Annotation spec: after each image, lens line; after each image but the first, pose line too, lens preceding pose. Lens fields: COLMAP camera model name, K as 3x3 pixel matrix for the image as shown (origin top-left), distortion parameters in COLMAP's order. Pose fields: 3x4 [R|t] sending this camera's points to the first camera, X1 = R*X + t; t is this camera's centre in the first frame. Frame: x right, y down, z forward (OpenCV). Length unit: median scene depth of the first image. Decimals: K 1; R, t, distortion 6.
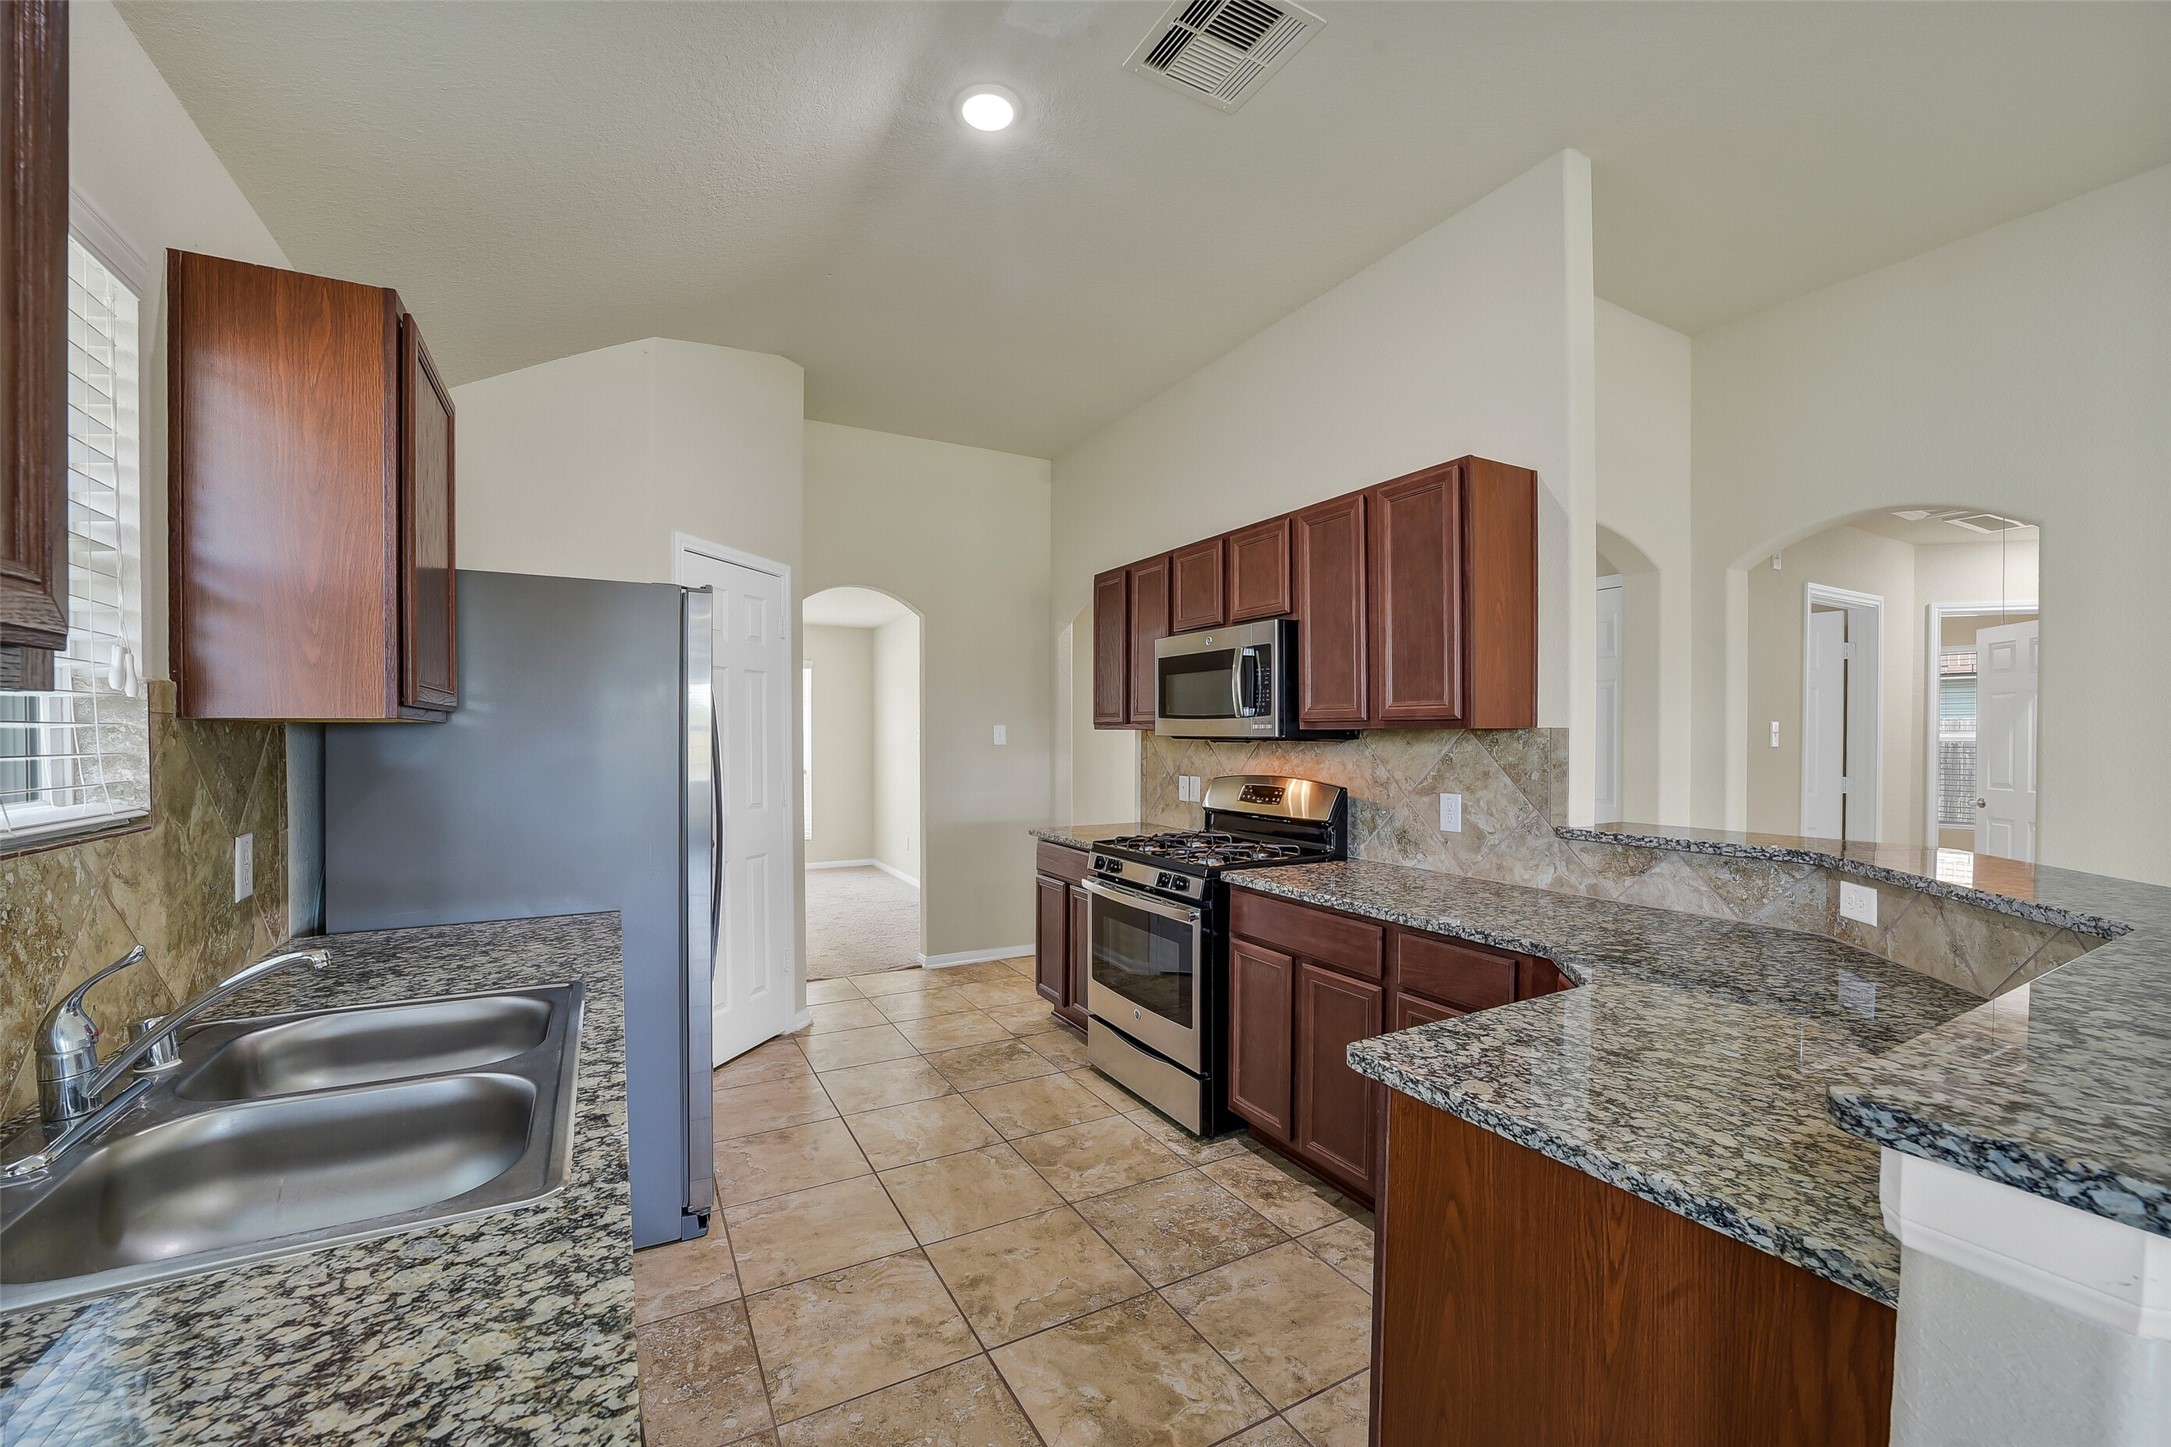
lens RADIAL K [[865.2, 0, 1080.5], [0, 865.2, 748.9], [0, 0, 1]] dist [-0.001638, -0.000158]
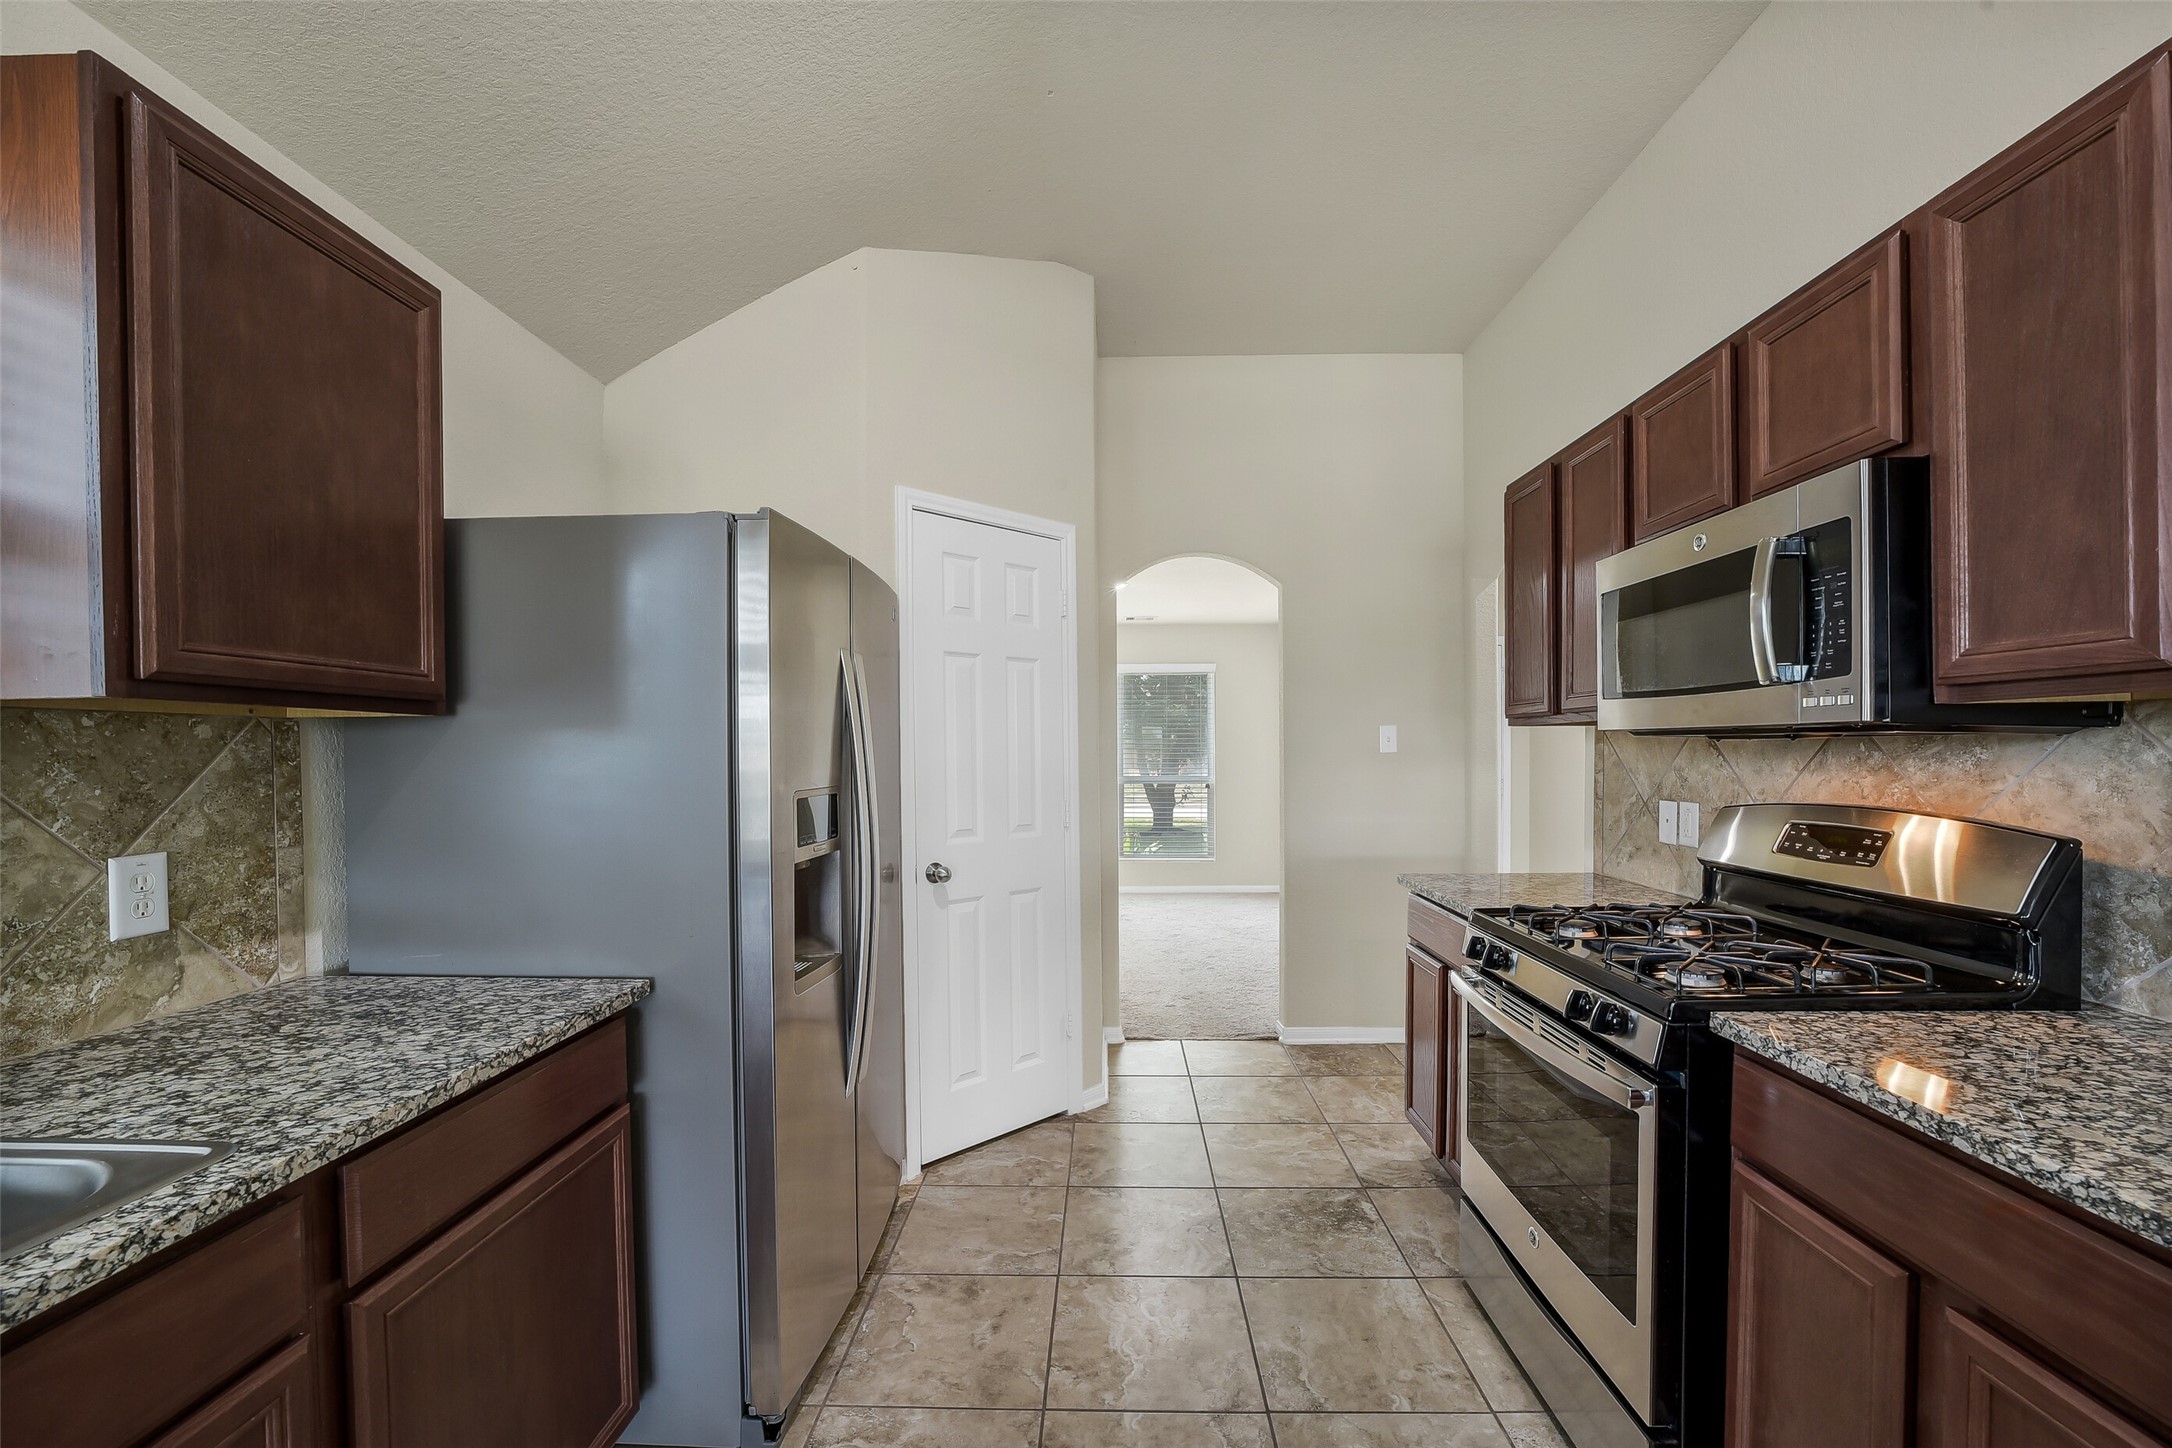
lens RADIAL K [[868.9, 0, 1090.5], [0, 868.9, 764.4], [0, 0, 1]] dist [-0.027709, 0.005795]
pose [[0.866327, 0.001096, -0.499477, 0.093915], [-0.000362, 0.999999, 0.001566, 0.007362], [0.499478, -0.001176, 0.866326, 0.396839]]
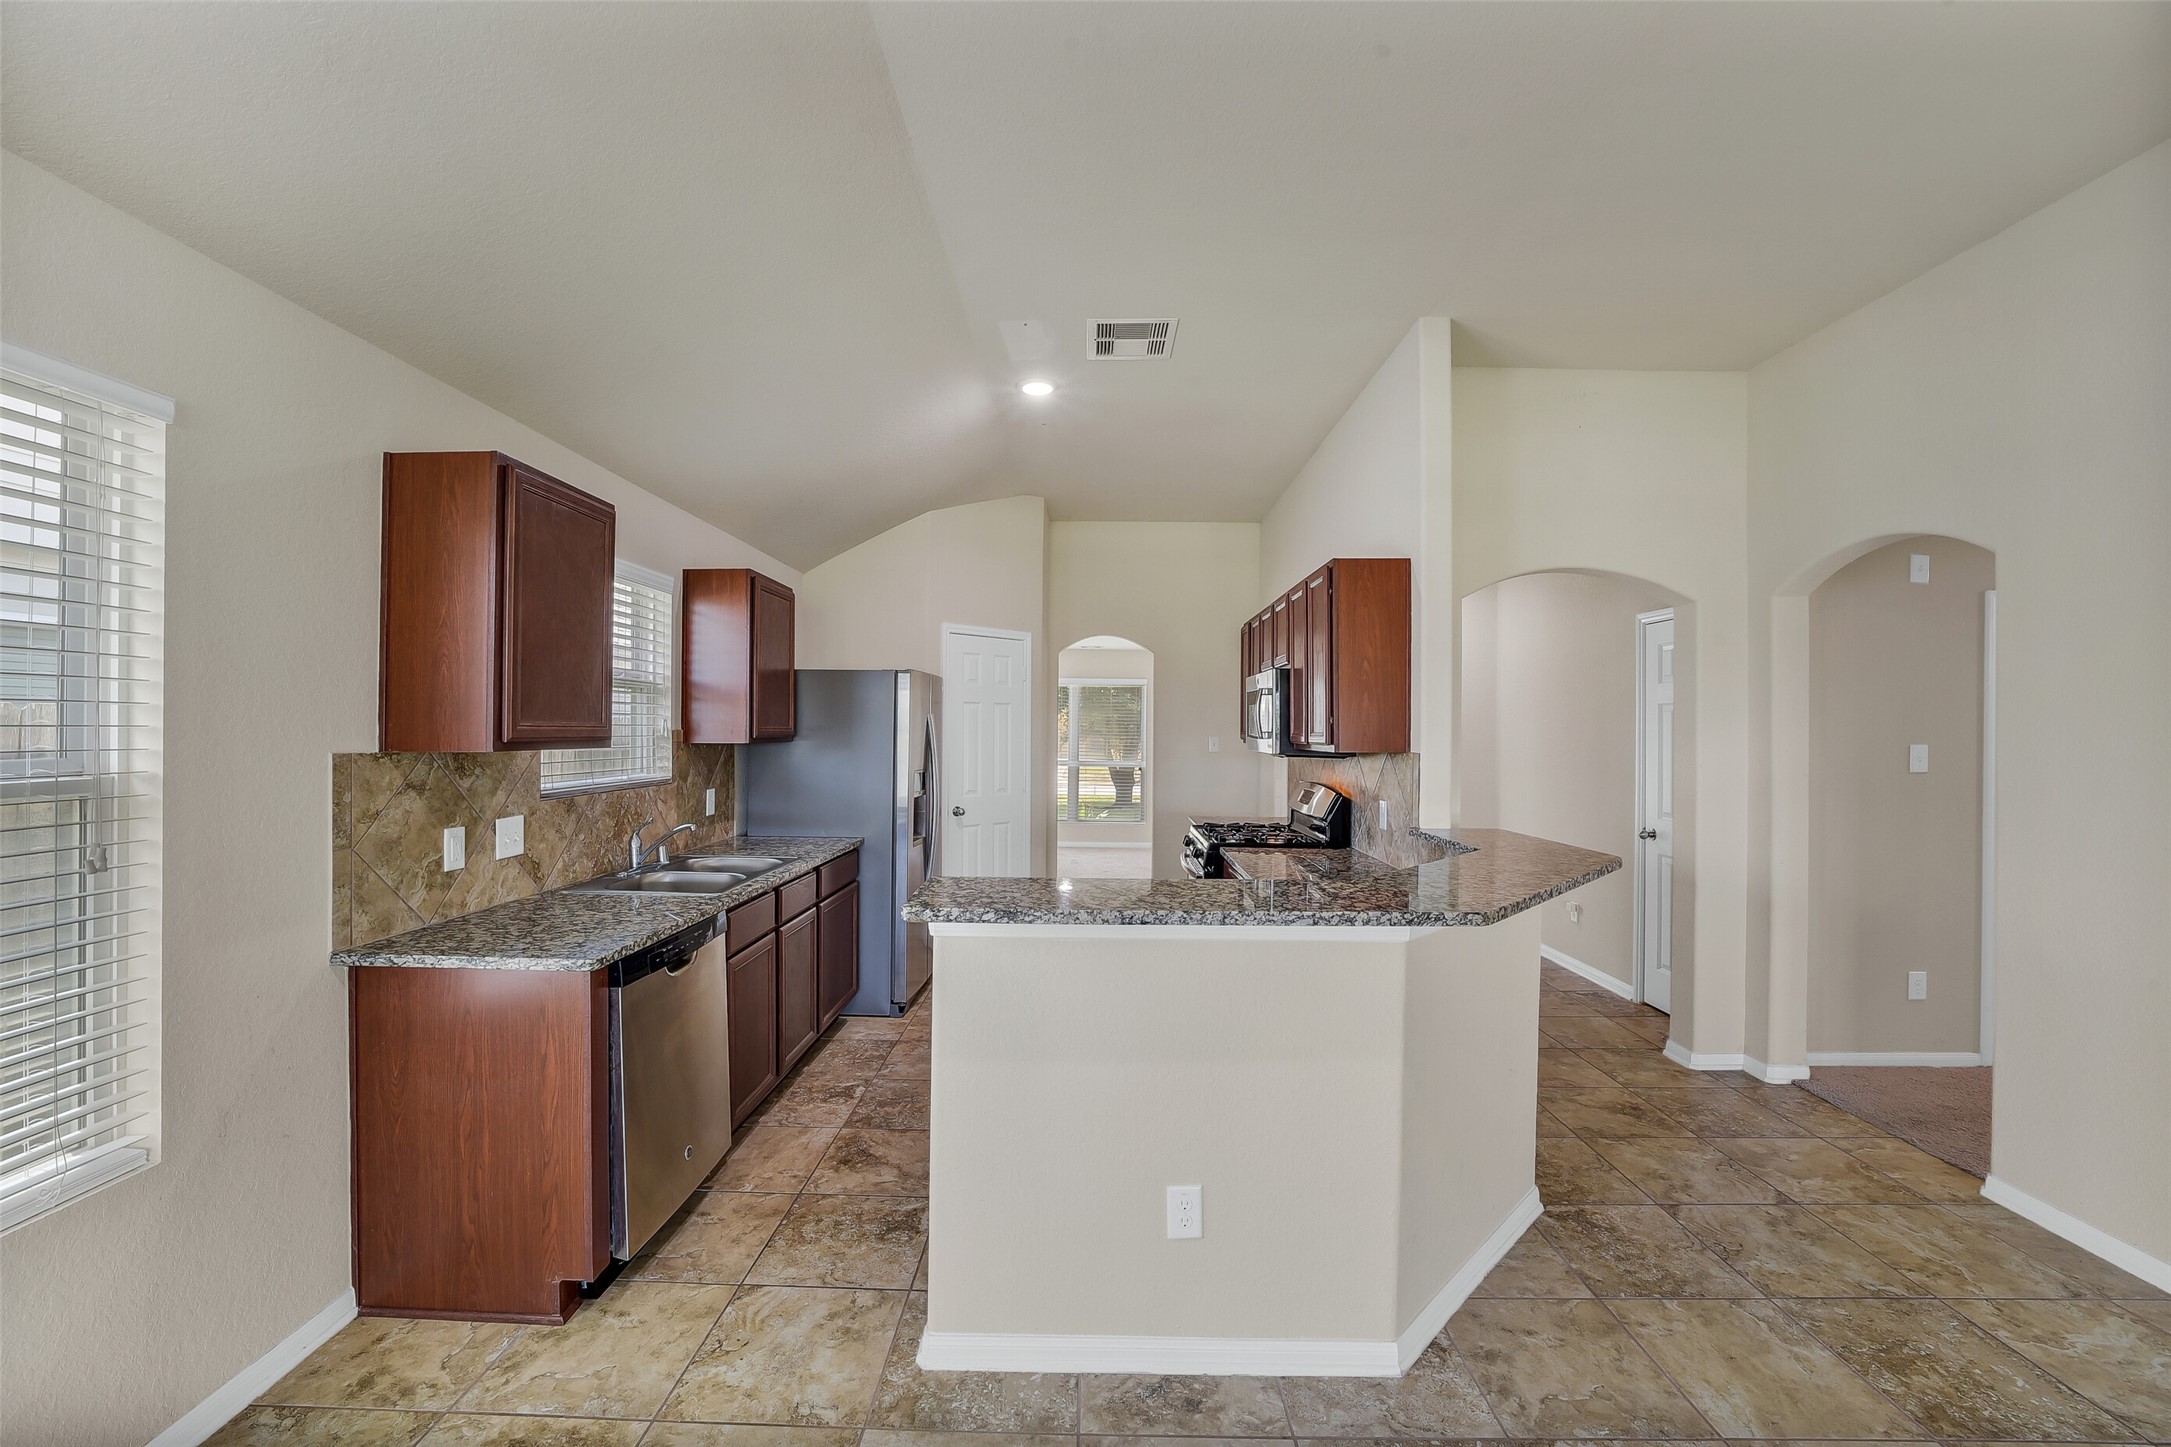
lens RADIAL K [[879.4, 0, 1086.1], [0, 879.4, 734.6], [0, 0, 1]] dist [-0.026076, 0.000007]
pose [[0.873130, 0.008322, -0.487416, 0.604663], [-0.015250, 0.999831, -0.010249, -0.023601], [0.487248, 0.016382, 0.873110, -0.335744]]
